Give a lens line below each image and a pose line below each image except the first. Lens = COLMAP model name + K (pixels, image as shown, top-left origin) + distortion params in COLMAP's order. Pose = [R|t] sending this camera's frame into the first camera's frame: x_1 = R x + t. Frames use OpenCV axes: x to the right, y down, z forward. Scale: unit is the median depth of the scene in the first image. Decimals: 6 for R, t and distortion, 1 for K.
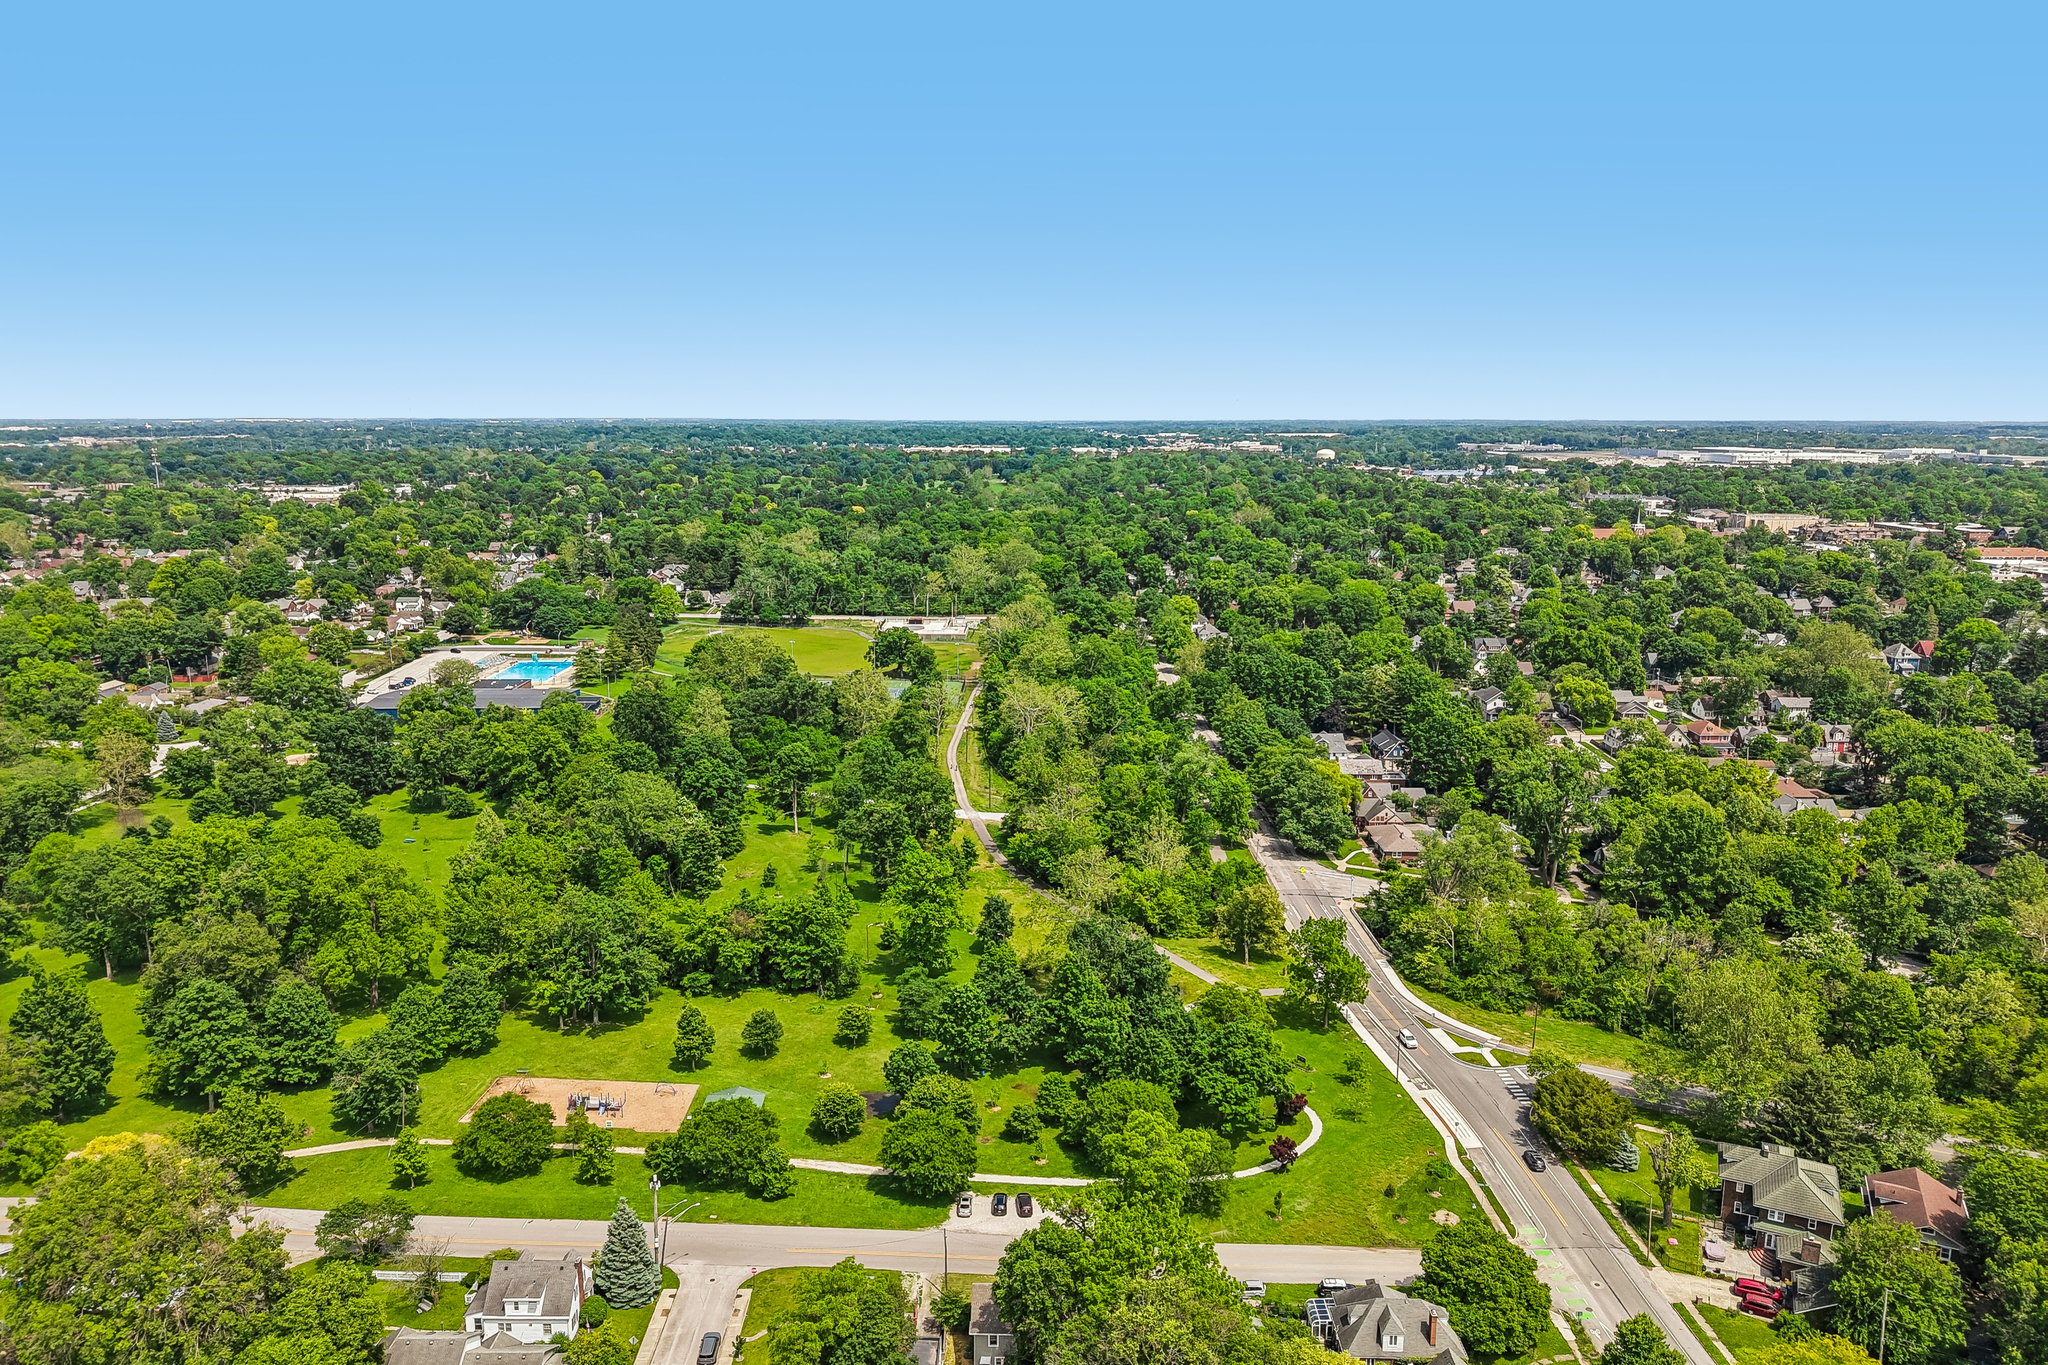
lens RADIAL K [[1368.7, 0, 1024.0], [0, 1368.7, 682.5], [0, 0, 1]] dist [0.015712, -0.013852]
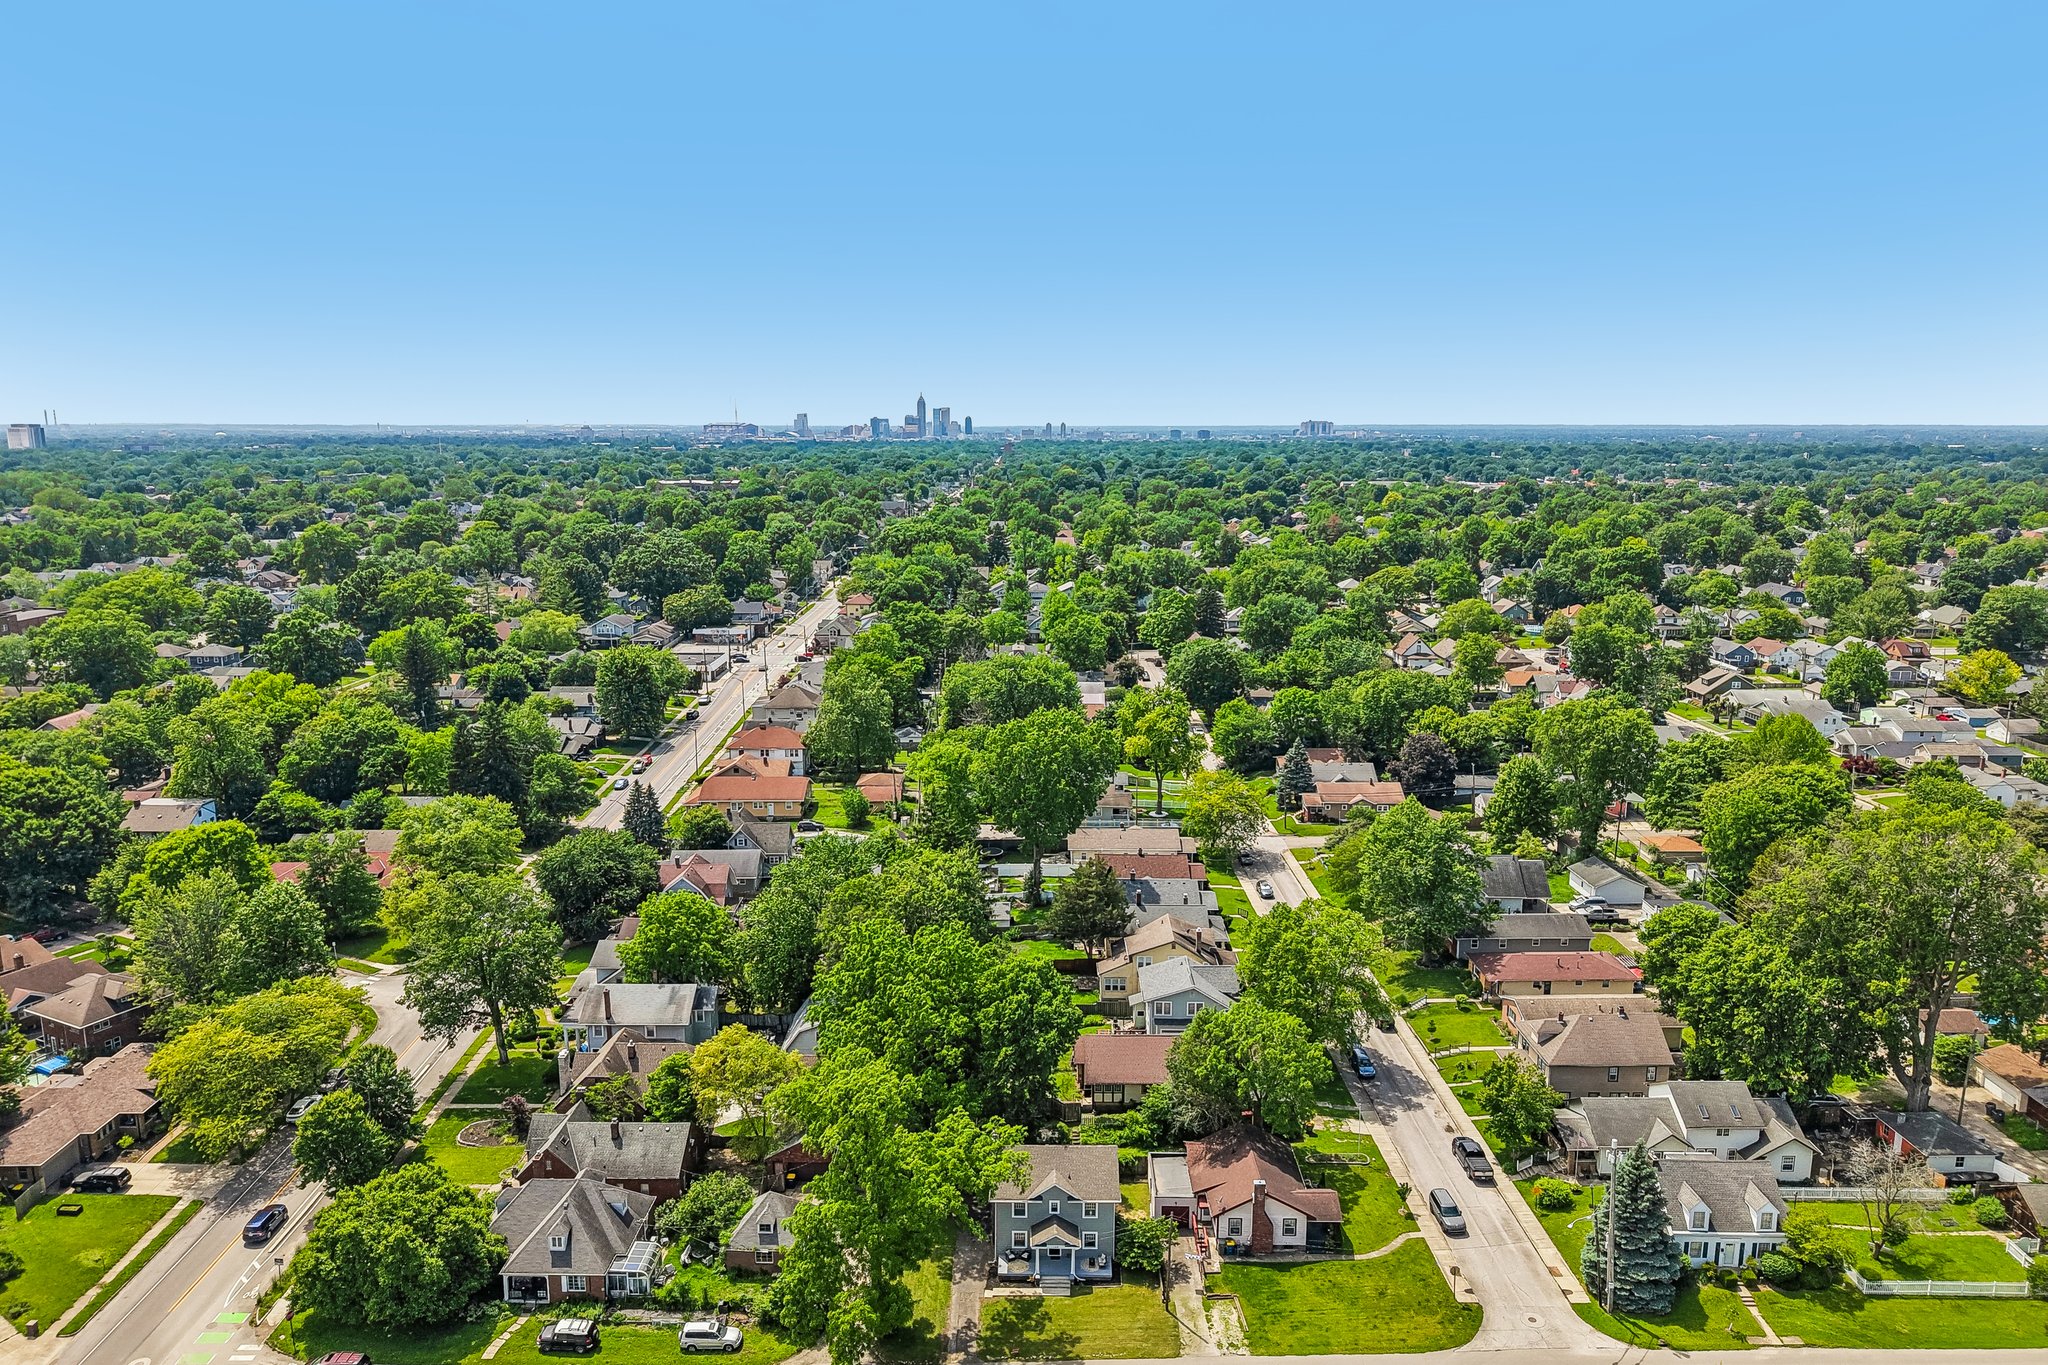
lens RADIAL K [[1368.7, 0, 1024.0], [0, 1368.7, 682.5], [0, 0, 1]] dist [0.015712, -0.013852]
pose [[-0.999998, -0.001272, -0.001789, 0.010027], [-0.001845, 0.928823, 0.370519, -0.056769], [0.001191, 0.370521, -0.928823, 0.989773]]
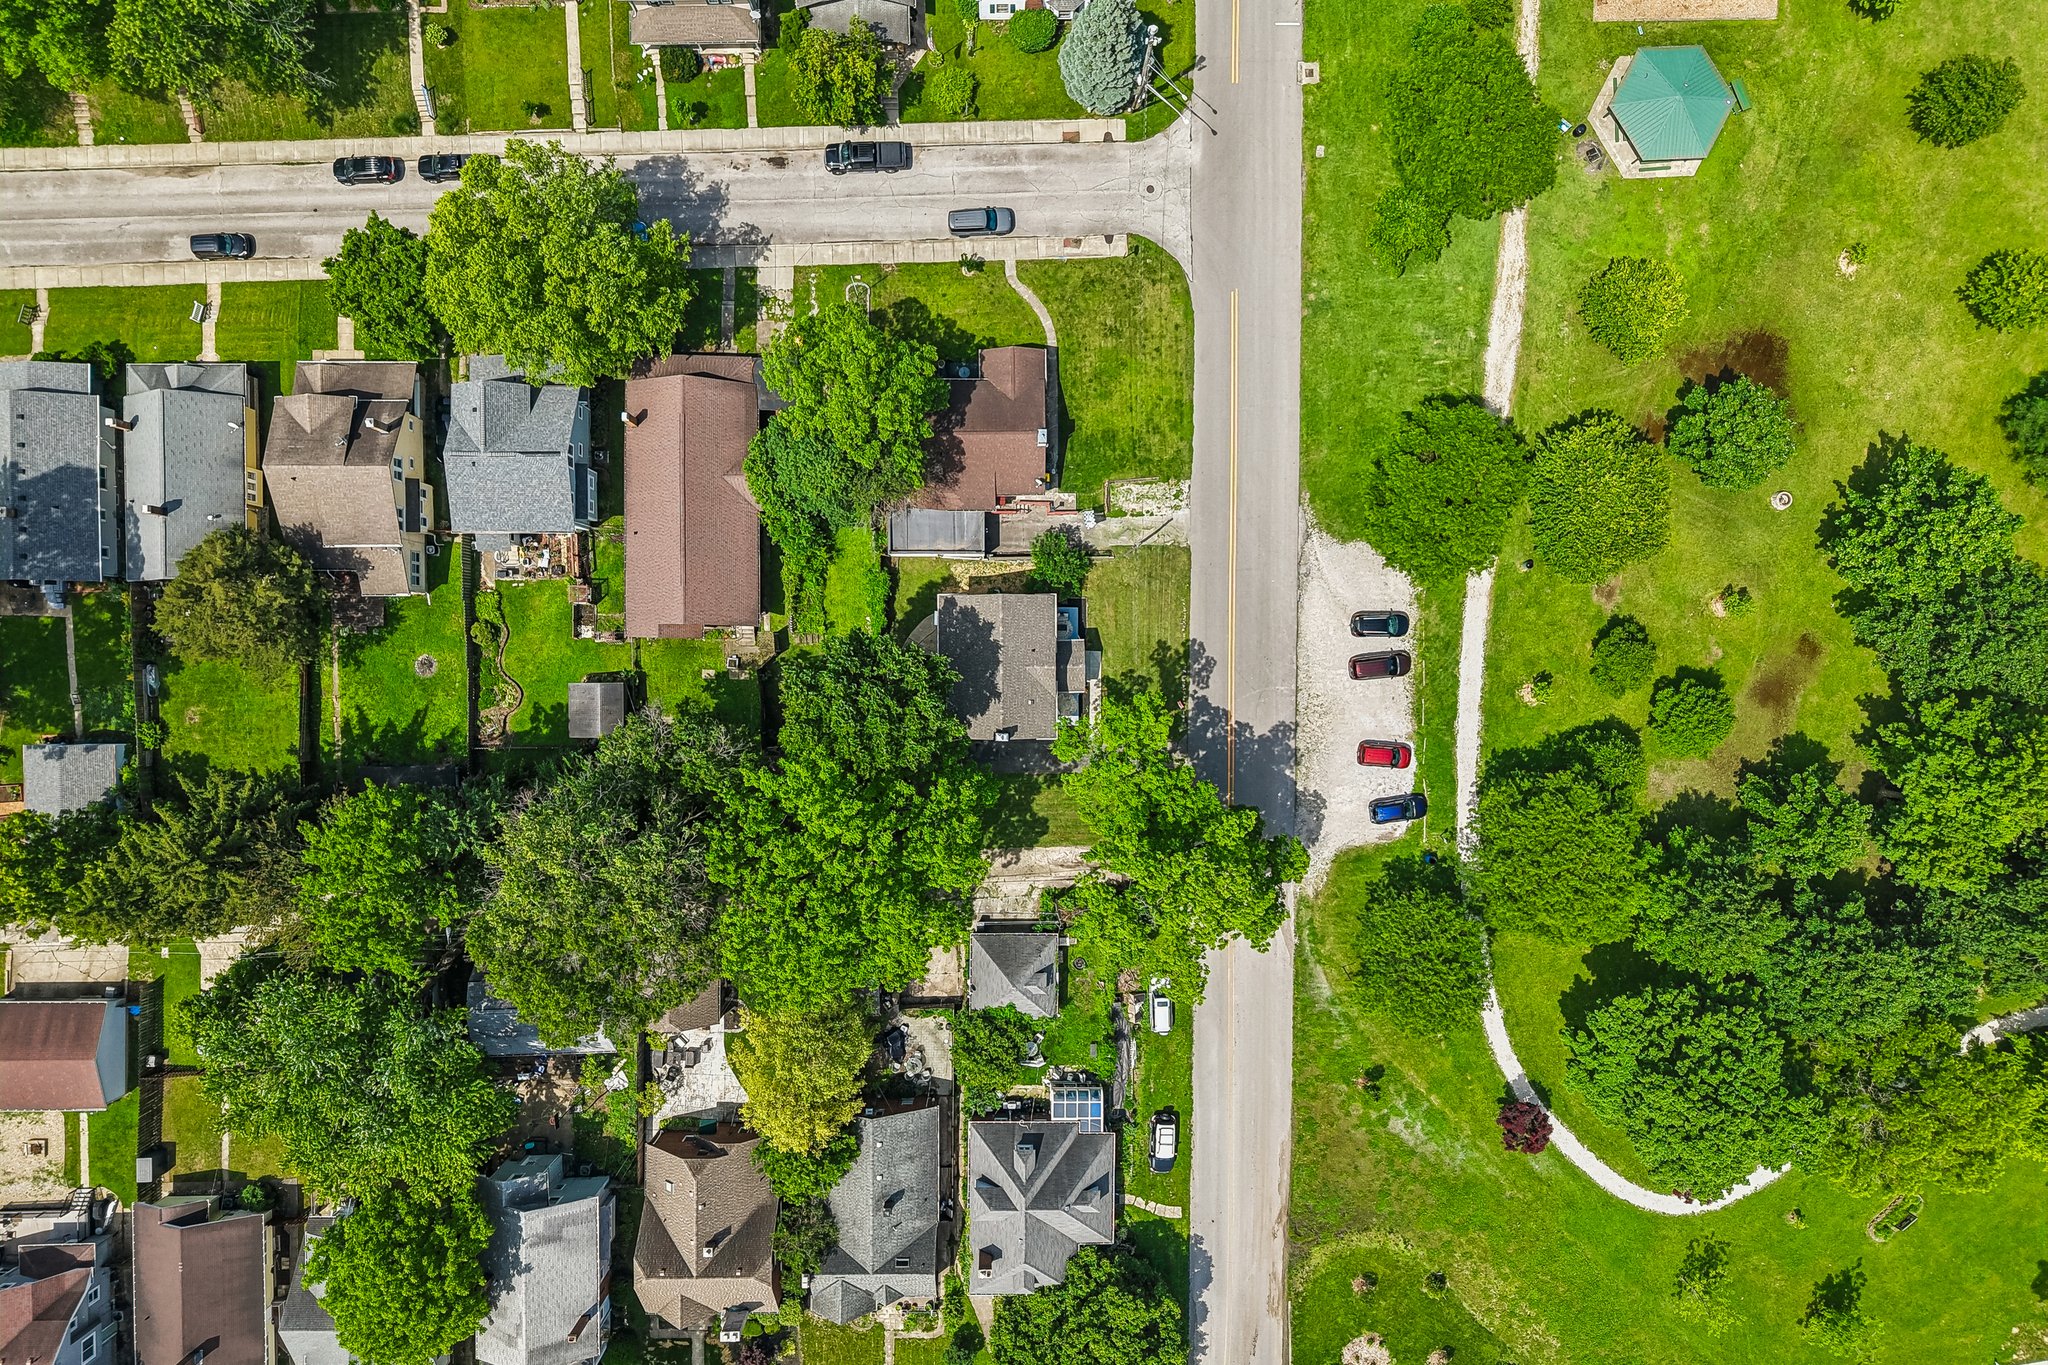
lens RADIAL K [[1349.8, 0, 1024.0], [0, 1349.8, 682.5], [0, 0, 1]] dist [0.009056, 0.000149]
pose [[0.013946, 0.999433, 0.030649, -0.009608], [-0.192690, -0.027391, 0.980877, -0.123417], [0.981161, -0.019585, 0.192199, 0.539933]]
